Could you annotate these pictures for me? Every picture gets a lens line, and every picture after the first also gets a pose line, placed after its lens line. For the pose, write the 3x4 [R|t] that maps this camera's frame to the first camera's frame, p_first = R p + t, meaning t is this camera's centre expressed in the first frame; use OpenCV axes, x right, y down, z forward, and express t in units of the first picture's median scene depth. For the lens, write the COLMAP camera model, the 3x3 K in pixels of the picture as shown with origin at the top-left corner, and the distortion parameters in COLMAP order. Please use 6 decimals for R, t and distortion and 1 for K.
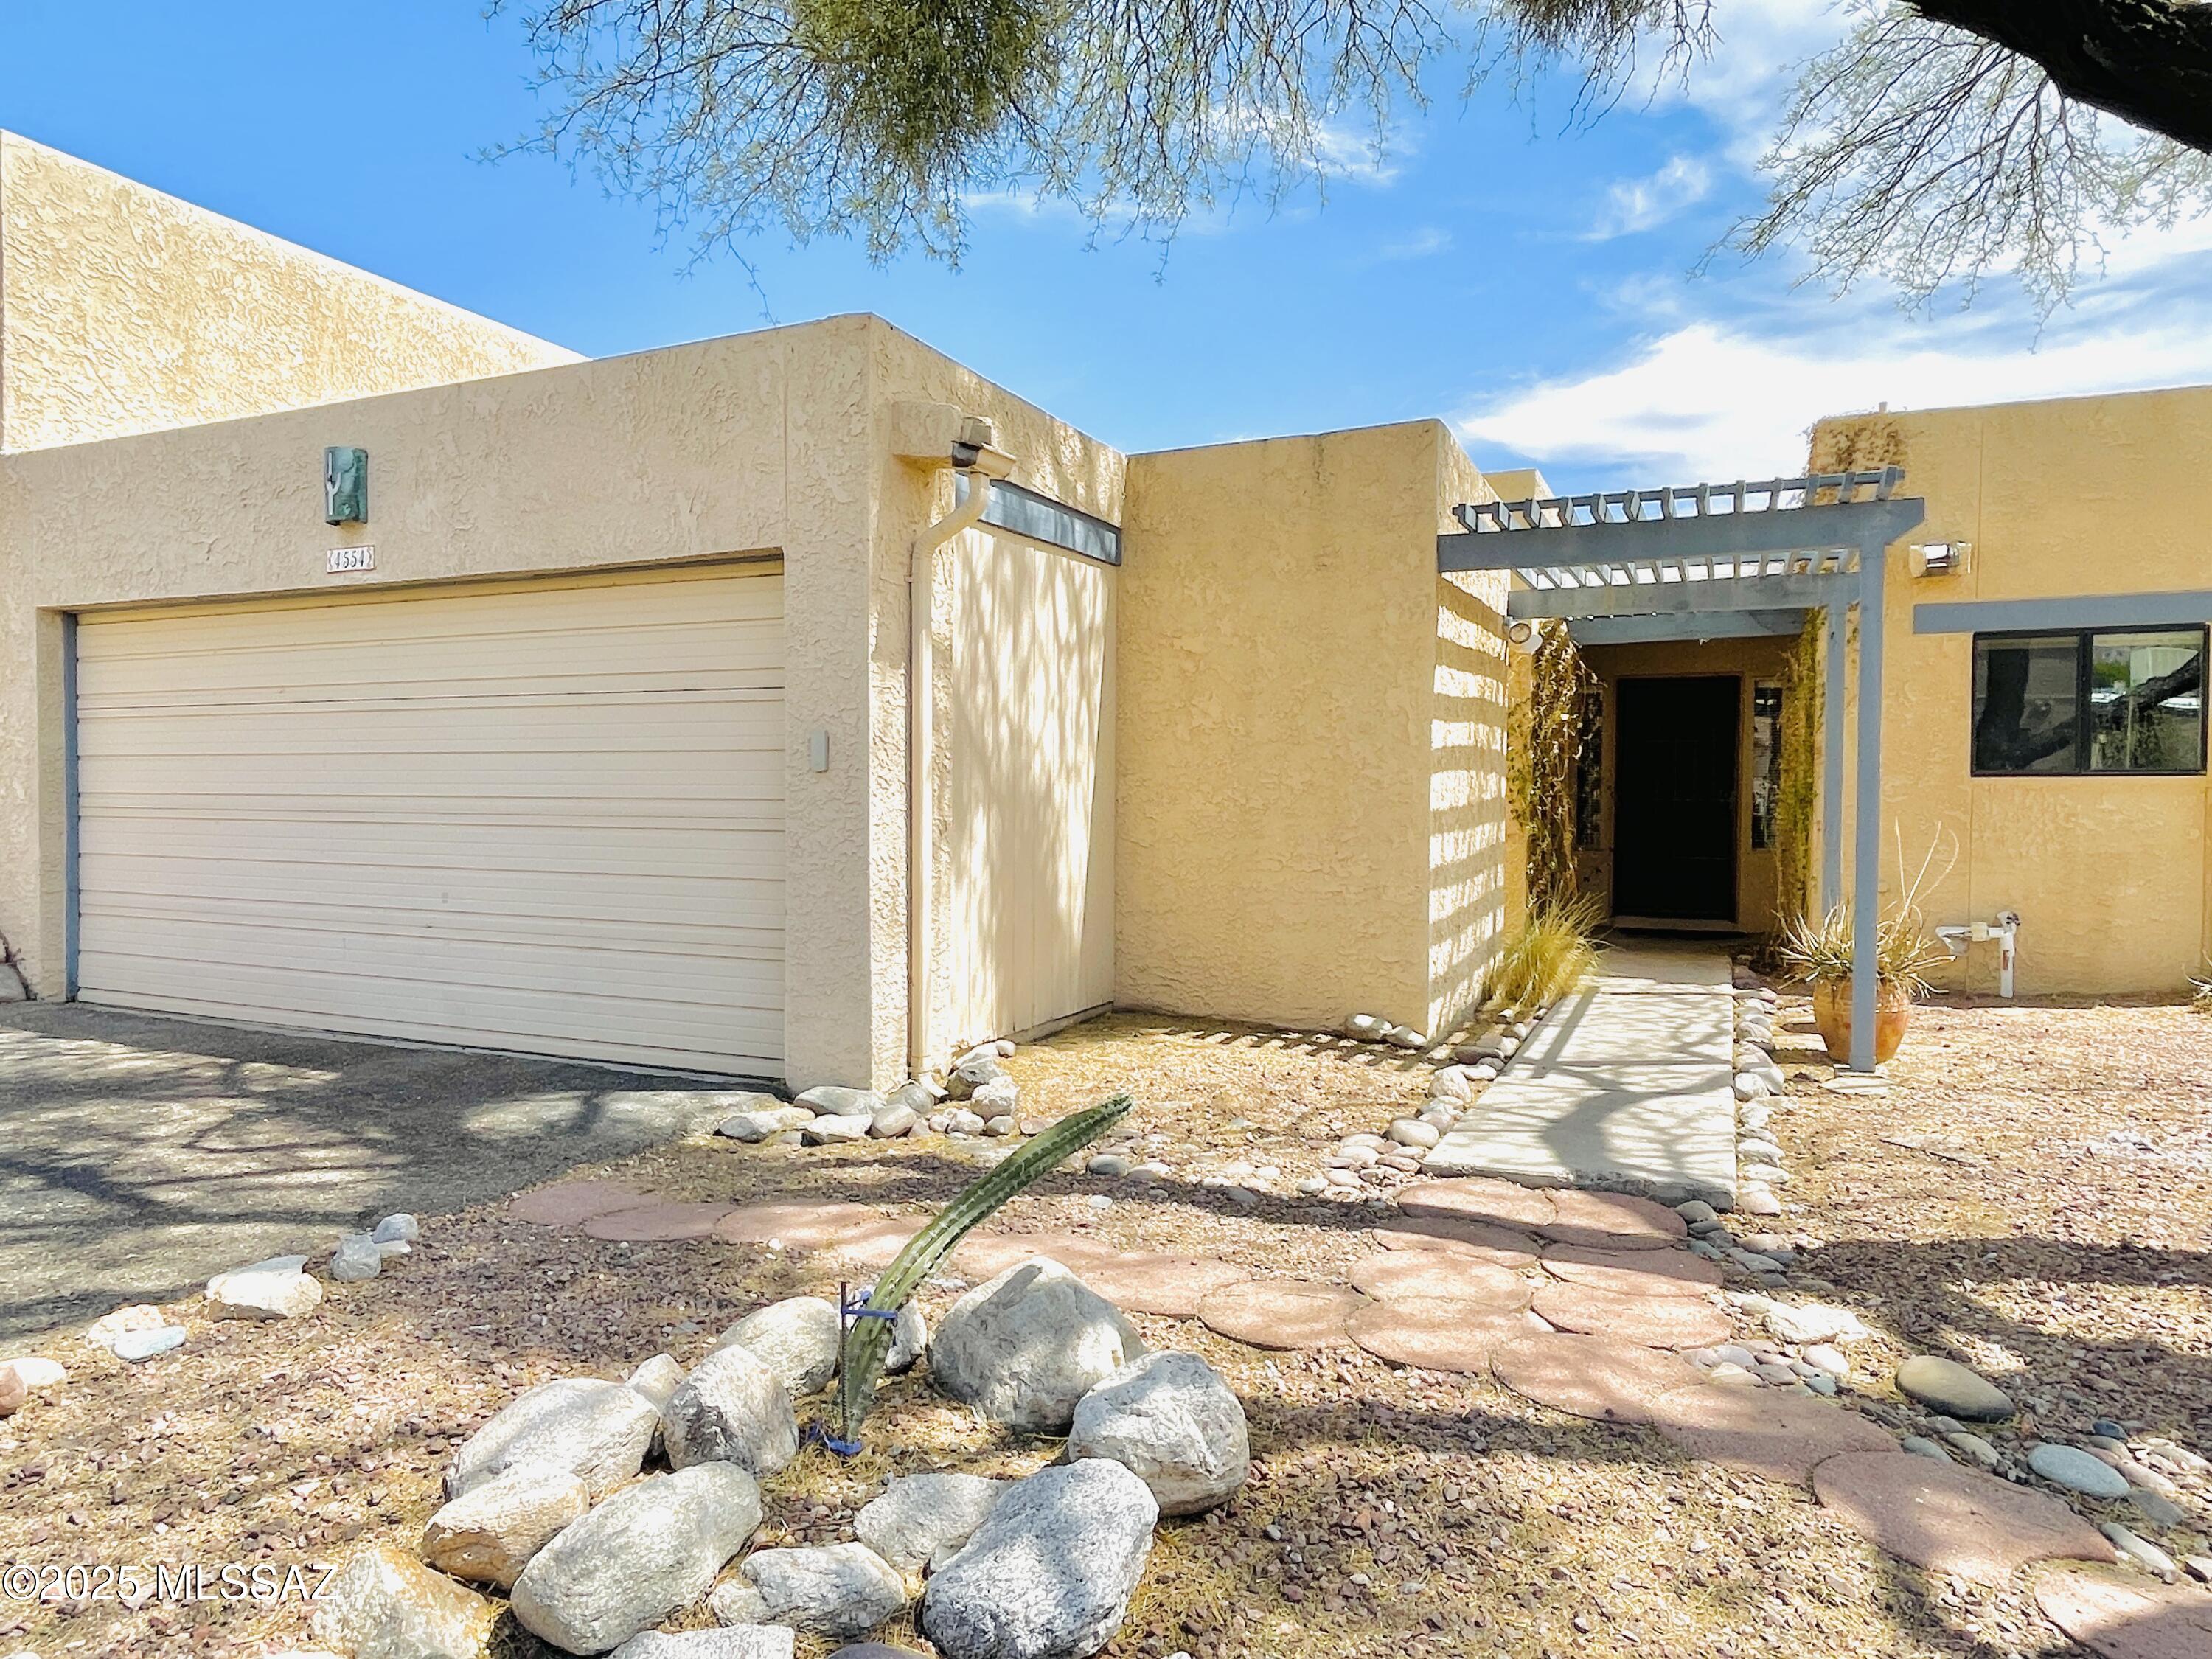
lens RADIAL K [[1344.7, 0, 1110.8], [0, 1344.7, 826.2], [0, 0, 1]] dist [-0.004090, 0.000095]
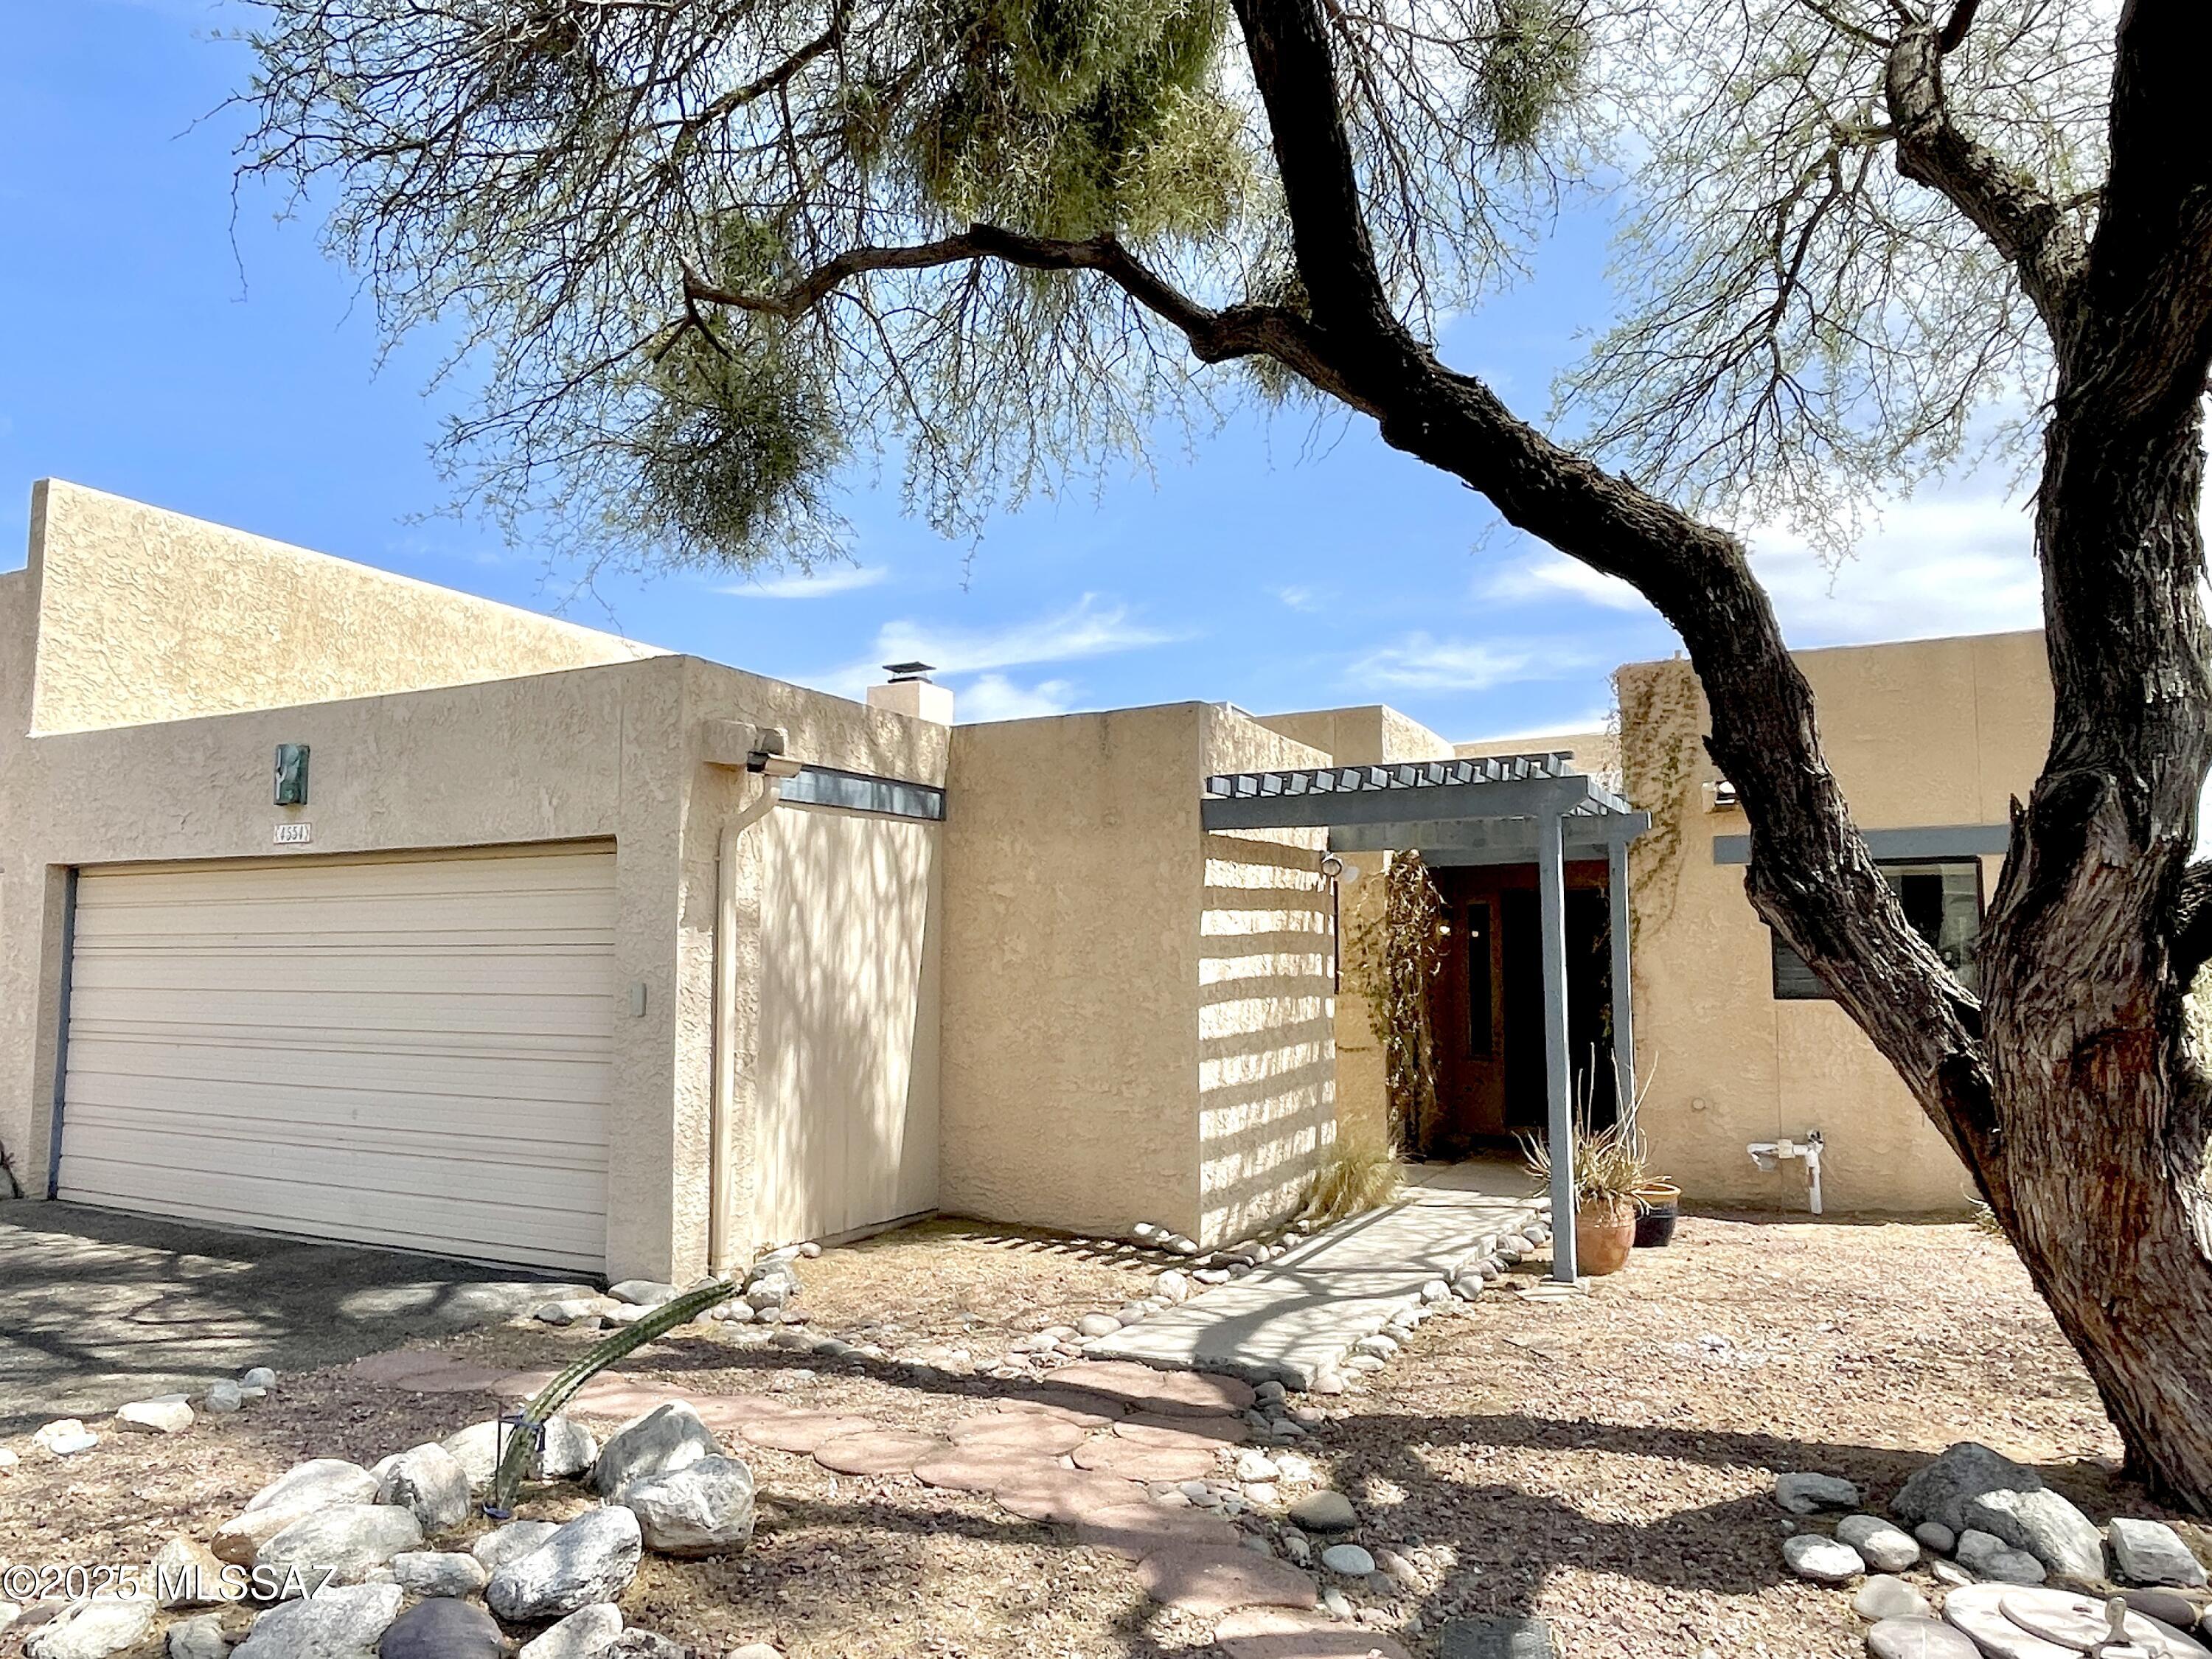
lens RADIAL K [[1543.6, 0, 1104.9], [0, 1543.6, 827.1], [0, 0, 1]] dist [0.004936, -0.011118]
pose [[0.997180, -0.007735, -0.074643, 0.313207], [-0.000319, 0.994228, -0.107291, -0.061500], [0.075042, 0.107013, 0.991422, -0.383610]]
